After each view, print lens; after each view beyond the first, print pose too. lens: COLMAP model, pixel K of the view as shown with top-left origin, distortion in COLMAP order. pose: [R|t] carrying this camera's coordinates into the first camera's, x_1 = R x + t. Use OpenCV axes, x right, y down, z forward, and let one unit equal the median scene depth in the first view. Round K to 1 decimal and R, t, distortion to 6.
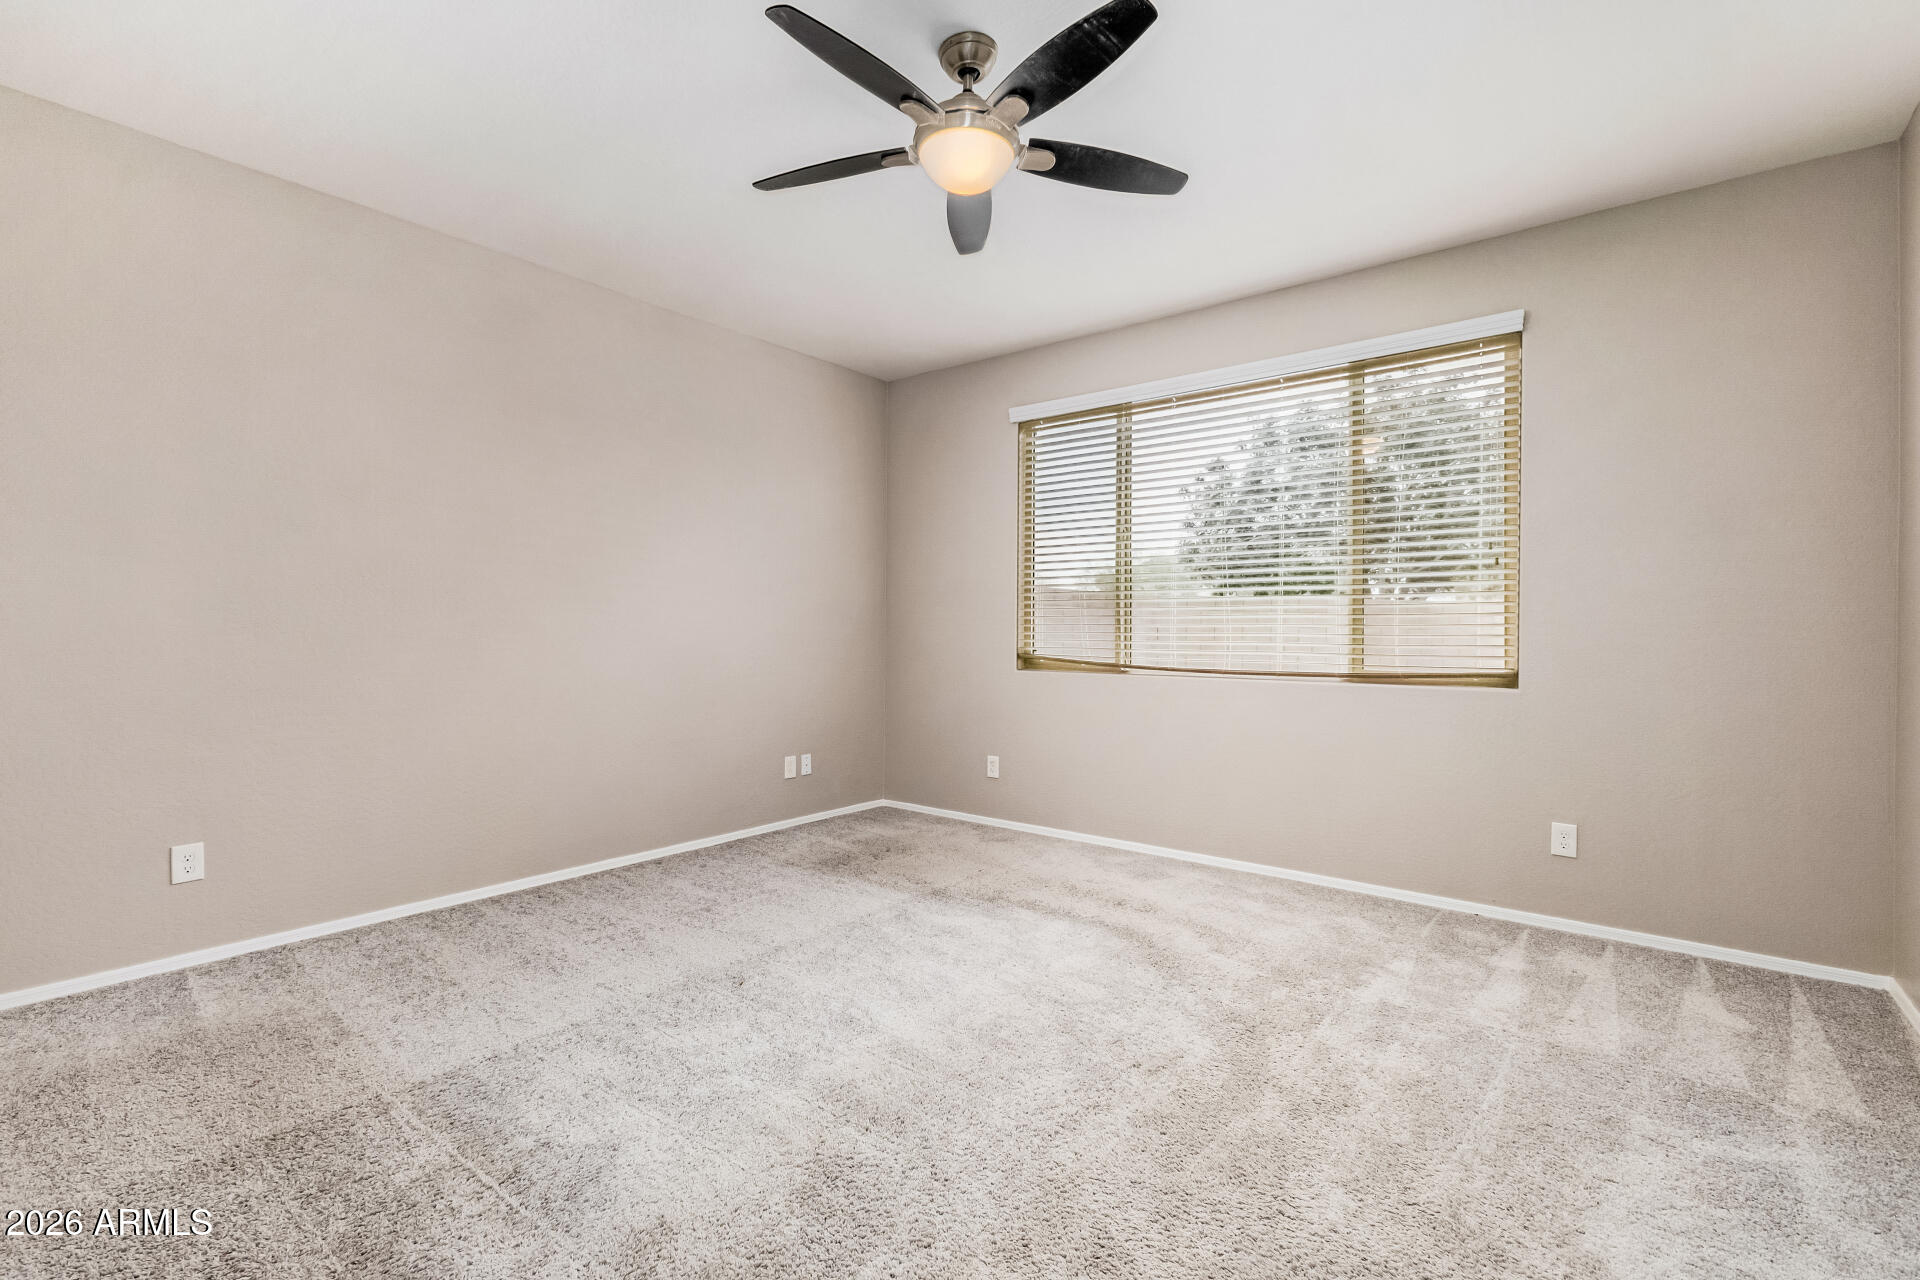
lens RADIAL K [[830.6, 0, 974.6], [0, 830.6, 631.8], [0, 0, 1]] dist [0.007641, -0.001848]
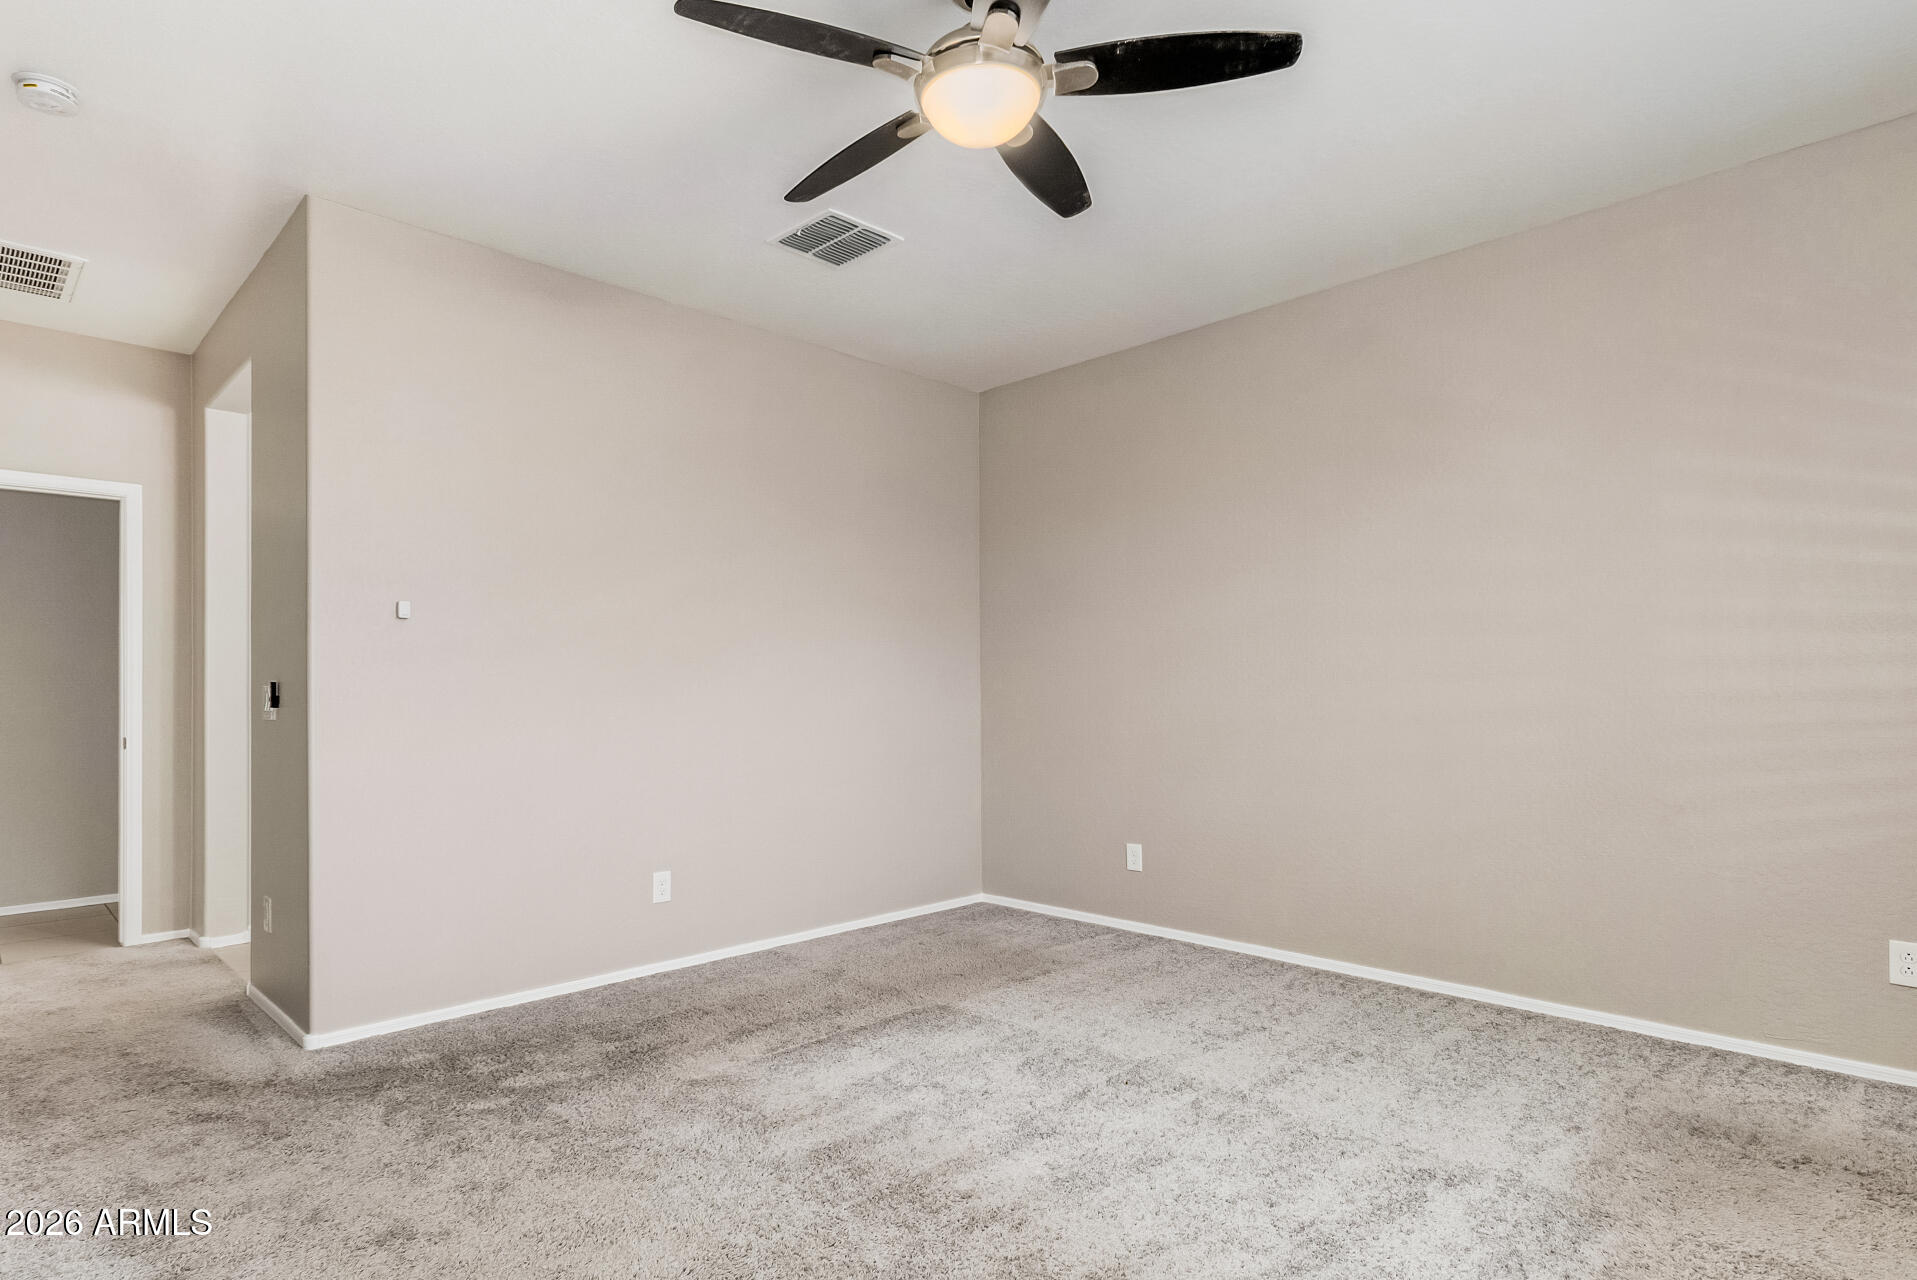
lens RADIAL K [[1011.7, 0, 925.7], [0, 1011.7, 688.3], [0, 0, 1]] dist [0.001348, 0.000950]
pose [[-0.133161, -0.005678, -0.991078, 0.642490], [0.002939, 0.999977, -0.006123, 0.002138], [0.991090, -0.003728, -0.133141, 0.718185]]
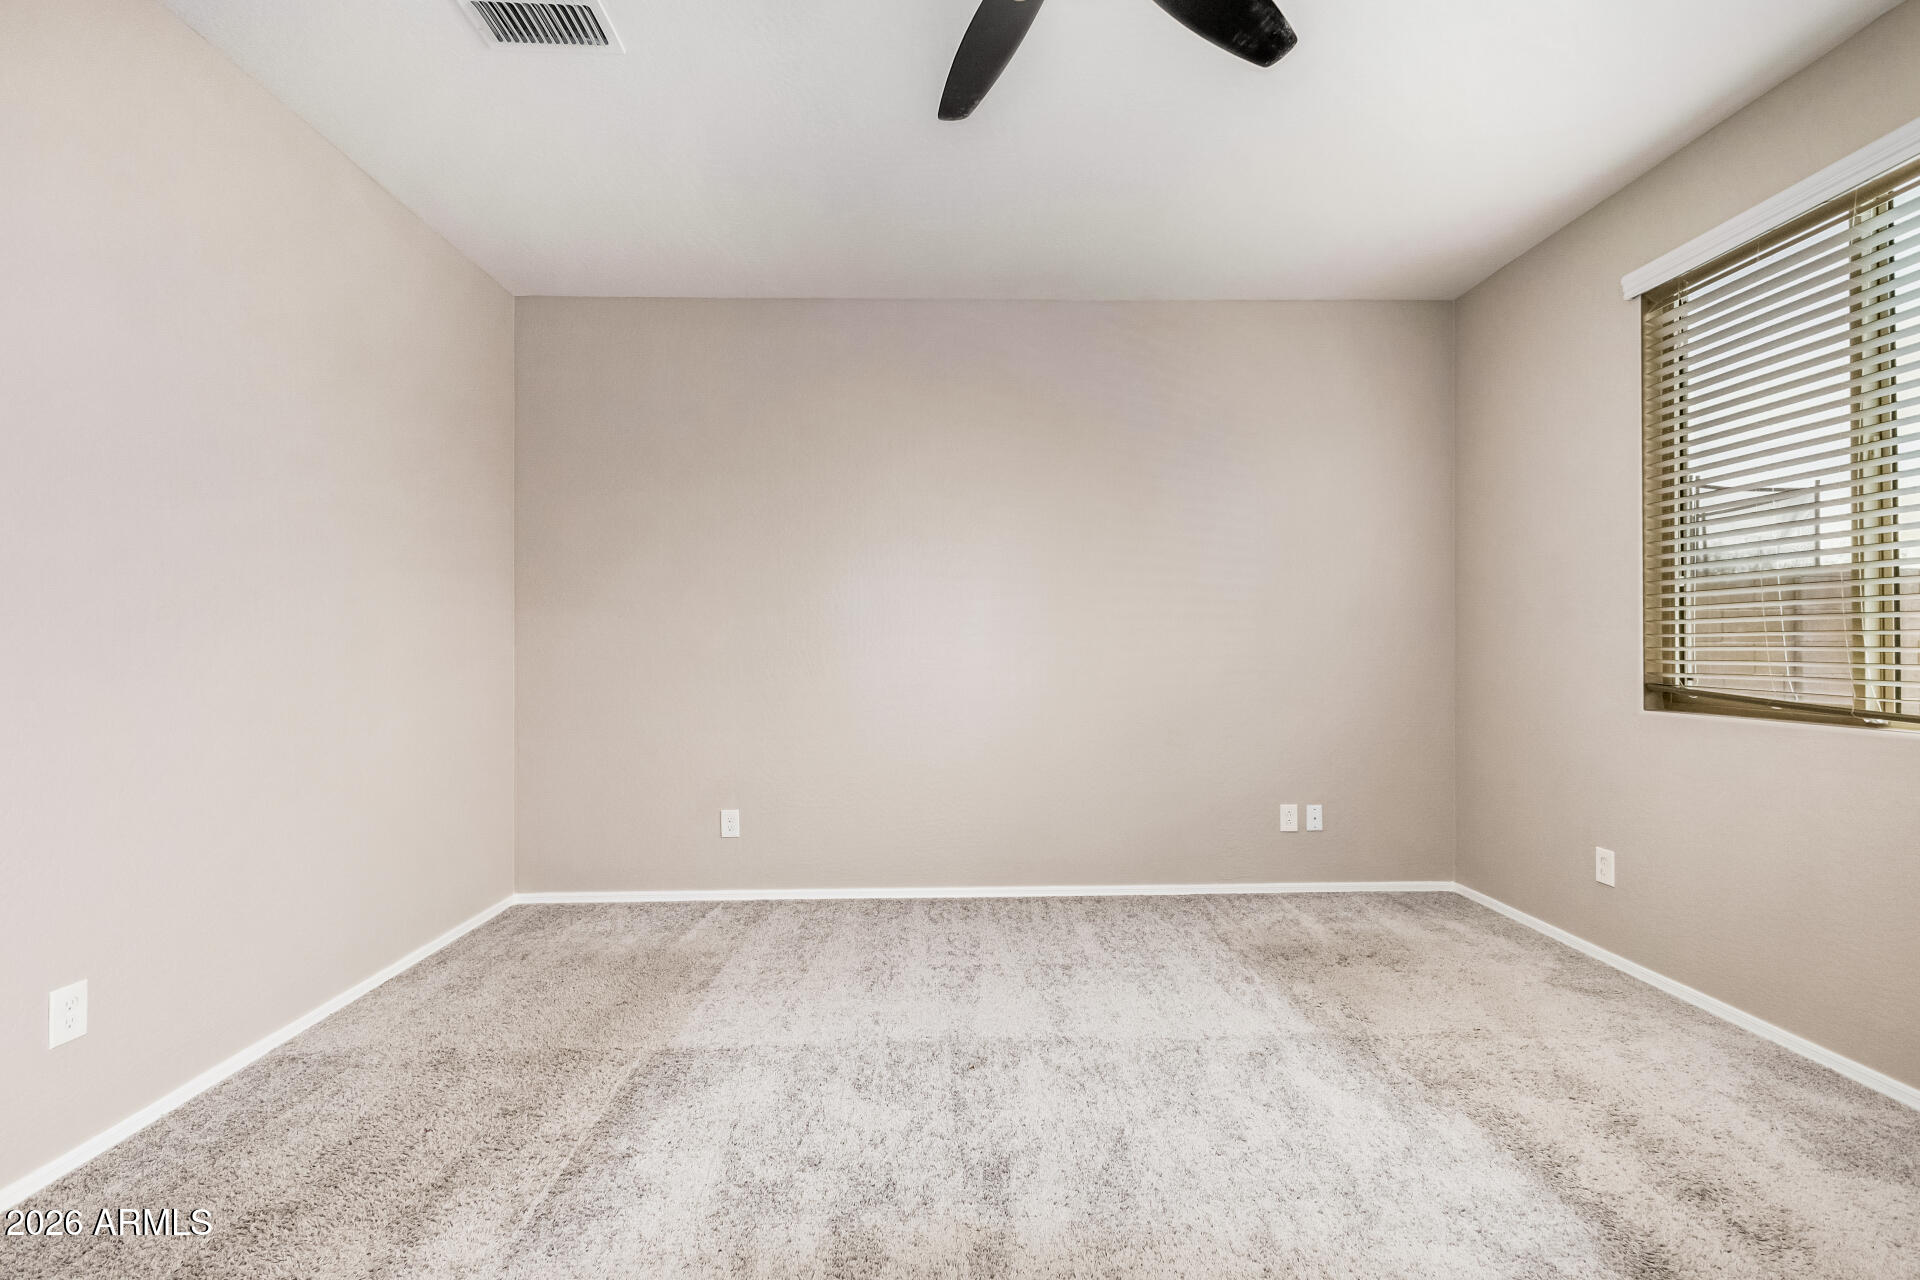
lens RADIAL K [[830.6, 0, 972.1], [0, 830.6, 653.0], [0, 0, 1]] dist [0.007641, -0.001848]
pose [[0.643036, -0.004958, -0.765820, 0.282389], [0.006154, 0.999980, -0.001306, 0.003049], [0.765811, -0.003873, 0.643054, 0.354112]]
